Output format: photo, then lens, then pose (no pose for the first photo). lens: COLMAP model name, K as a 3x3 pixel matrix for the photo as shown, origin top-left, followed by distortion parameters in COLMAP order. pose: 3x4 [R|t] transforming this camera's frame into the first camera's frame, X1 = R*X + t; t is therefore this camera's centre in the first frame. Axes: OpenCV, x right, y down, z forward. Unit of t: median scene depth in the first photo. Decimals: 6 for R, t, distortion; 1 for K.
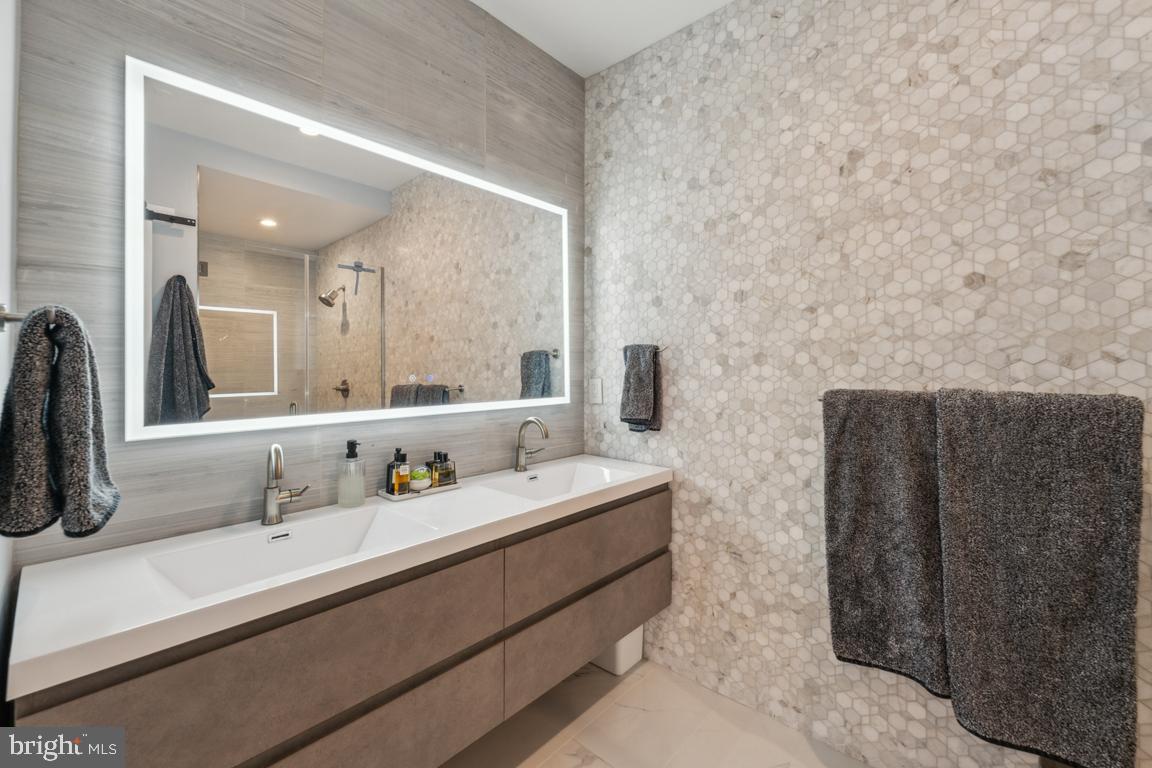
lens RADIAL K [[480.7, 0, 580.8], [0, 480.7, 364.0], [0, 0, 1]] dist [-0.001797, -0.000374]
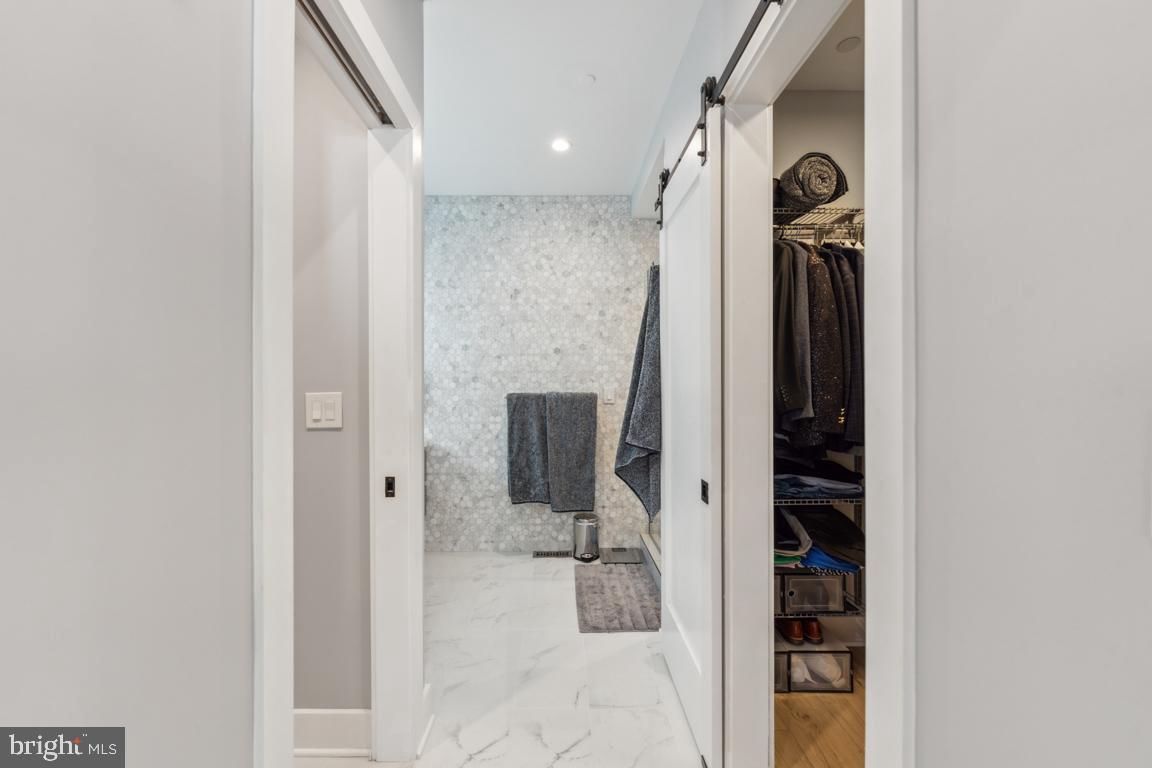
lens RADIAL K [[467.0, 0, 573.4], [0, 467.0, 381.7], [0, 0, 1]] dist [-0.001605, -0.000153]
pose [[0.733706, -0.001716, 0.679465, -0.784660], [-0.005550, 0.999948, 0.008519, -0.023682], [-0.679444, -0.010022, 0.733659, -0.866701]]
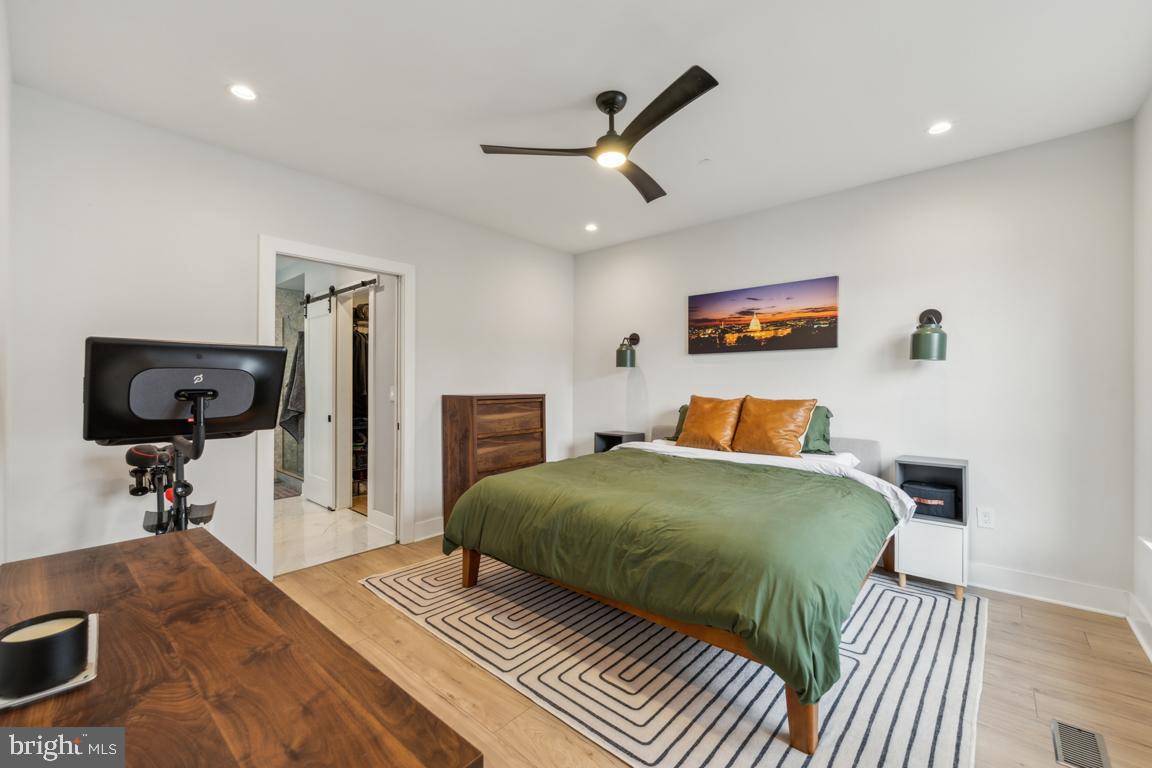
lens RADIAL K [[467.0, 0, 573.4], [0, 467.0, 381.7], [0, 0, 1]] dist [-0.001605, -0.000153]
pose [[0.003452, 0.001463, 0.999993, -4.392157], [-0.012217, 0.999924, -0.001421, -0.045751], [-0.999919, -0.012212, 0.003470, -2.639499]]
